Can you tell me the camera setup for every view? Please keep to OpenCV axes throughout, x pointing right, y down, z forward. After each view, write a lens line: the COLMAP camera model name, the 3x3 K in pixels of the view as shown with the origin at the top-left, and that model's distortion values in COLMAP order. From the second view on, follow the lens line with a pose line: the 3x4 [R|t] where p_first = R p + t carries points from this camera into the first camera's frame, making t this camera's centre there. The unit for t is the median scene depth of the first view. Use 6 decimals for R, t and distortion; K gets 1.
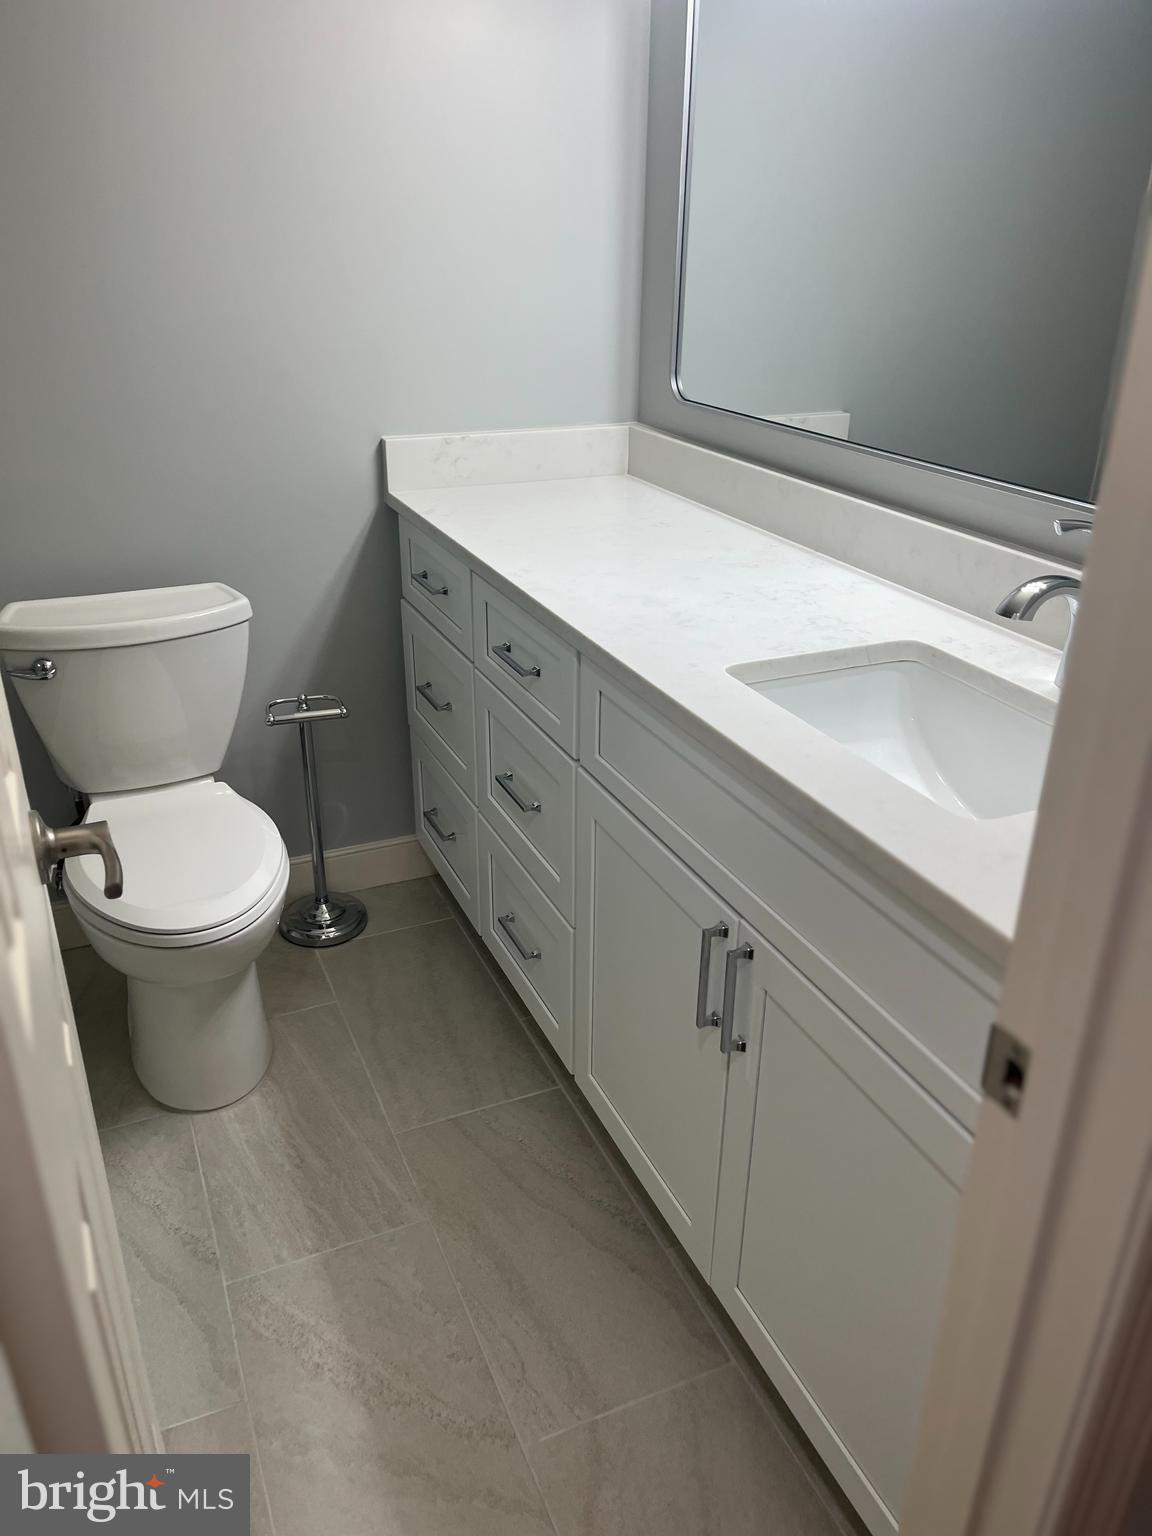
lens RADIAL K [[1168.1, 0, 584.7], [0, 1168.1, 765.0], [0, 0, 1]] dist [0.049288, -0.045619]
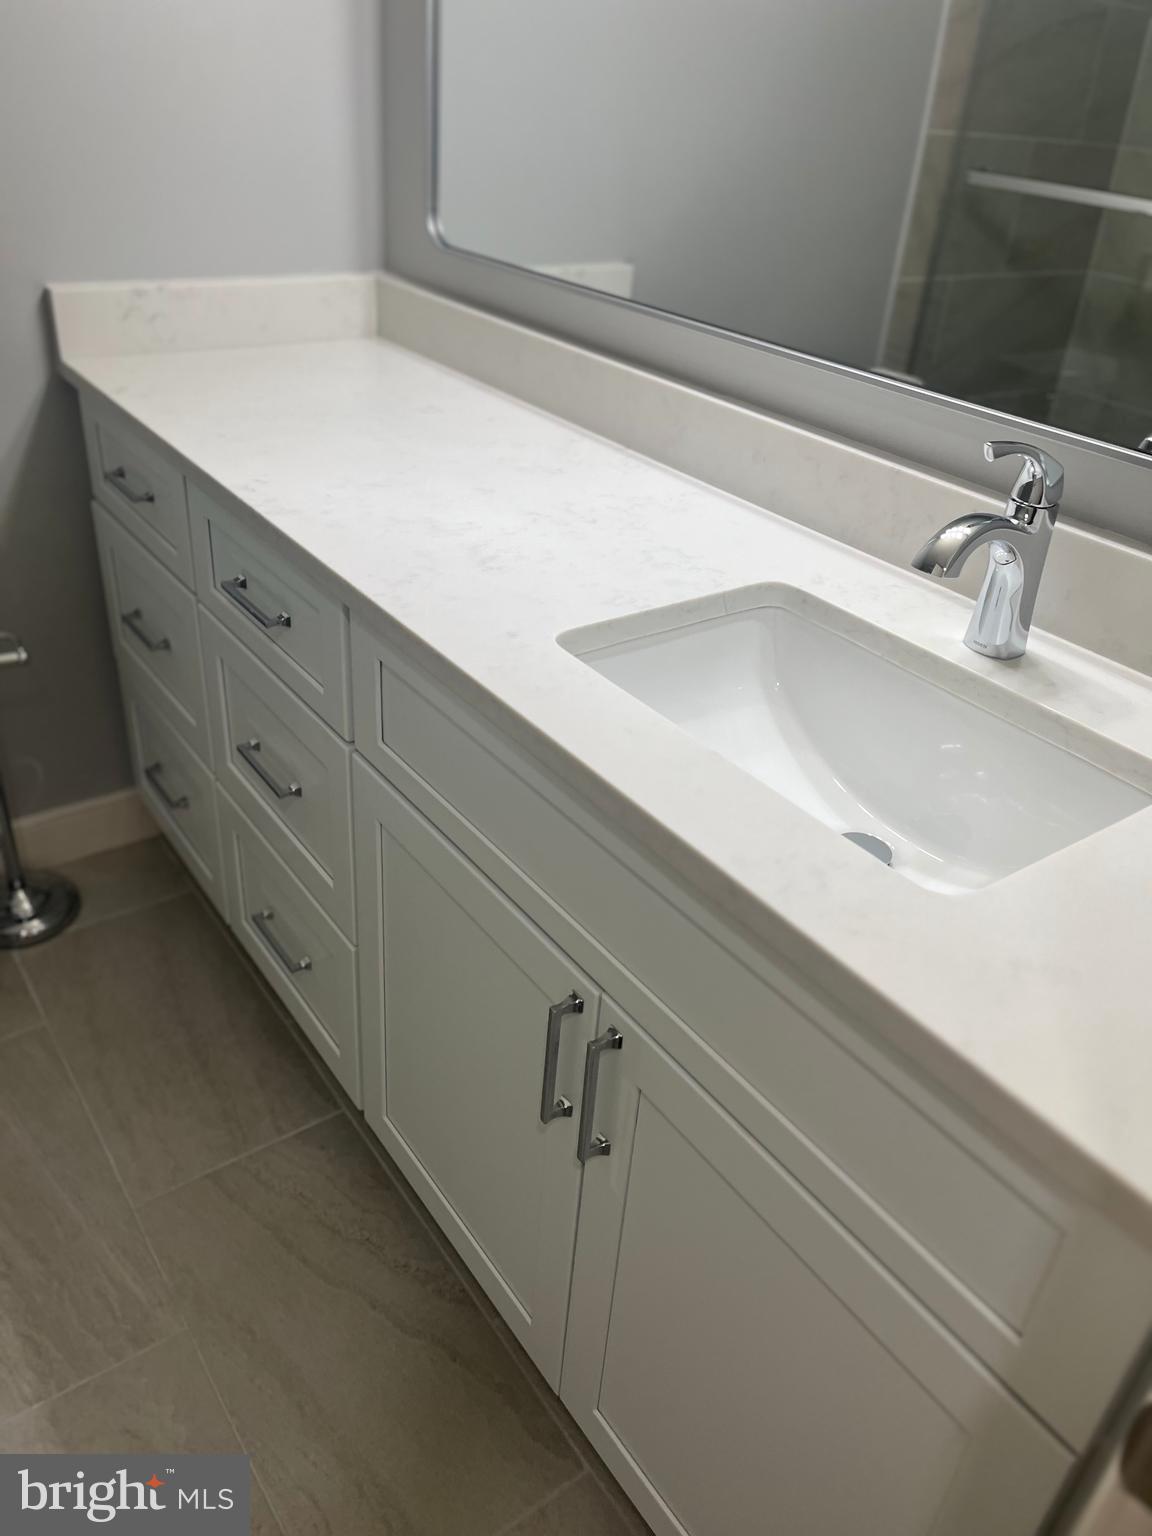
lens RADIAL K [[1164.0, 0, 587.2], [0, 1164.0, 743.6], [0, 0, 1]] dist [0.067123, -0.096581]
pose [[0.975360, -0.059220, 0.212524, -0.016643], [0.036270, 0.993235, 0.110310, -0.077361], [-0.217619, -0.099883, 0.970910, 0.217860]]
